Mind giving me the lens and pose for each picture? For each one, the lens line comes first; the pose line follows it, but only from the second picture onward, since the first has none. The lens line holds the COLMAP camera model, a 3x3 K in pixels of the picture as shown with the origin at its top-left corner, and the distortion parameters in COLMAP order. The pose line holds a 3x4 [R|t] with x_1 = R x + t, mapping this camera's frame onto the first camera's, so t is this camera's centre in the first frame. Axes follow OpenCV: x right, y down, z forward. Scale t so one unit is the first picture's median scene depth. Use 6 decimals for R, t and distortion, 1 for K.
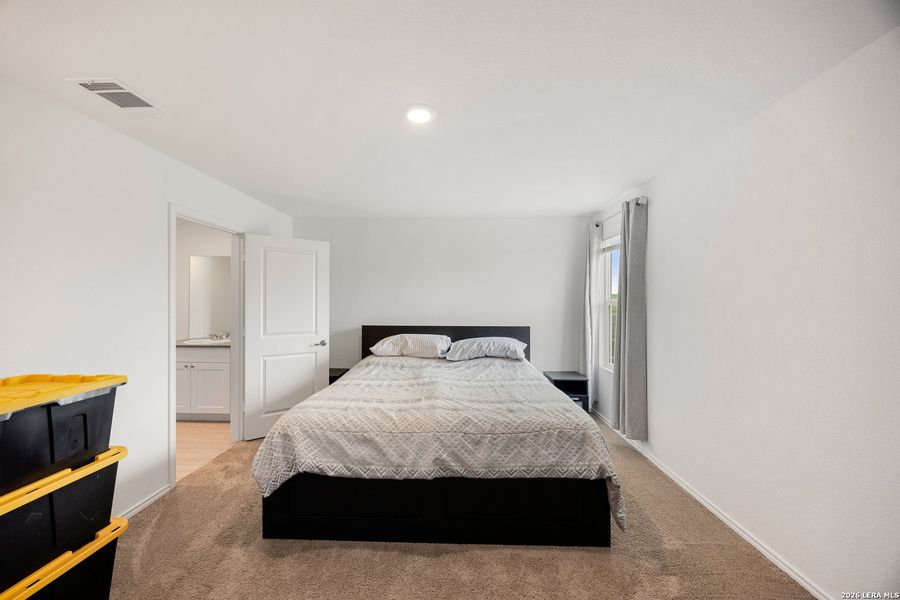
lens RADIAL K [[339.5, 0, 449.9], [0, 339.5, 302.0], [0, 0, 1]] dist [-0.000598, 0.000172]
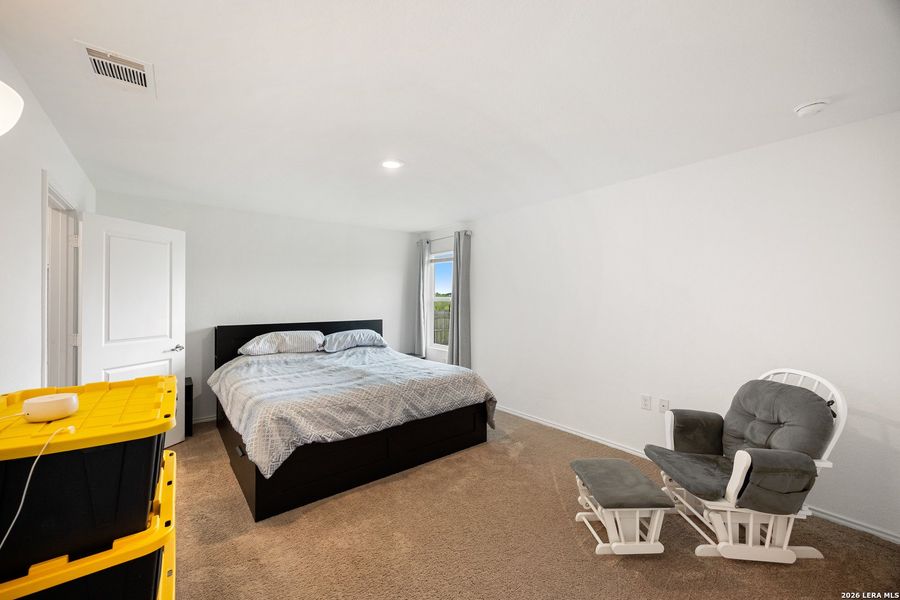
lens RADIAL K [[339.5, 0, 453.3], [0, 339.5, 298.7], [0, 0, 1]] dist [-0.000598, 0.000172]
pose [[0.768160, -0.002964, 0.640252, -0.454459], [0.005503, 0.999983, -0.001972, 0.001822], [-0.640235, 0.005038, 0.768163, -0.128952]]
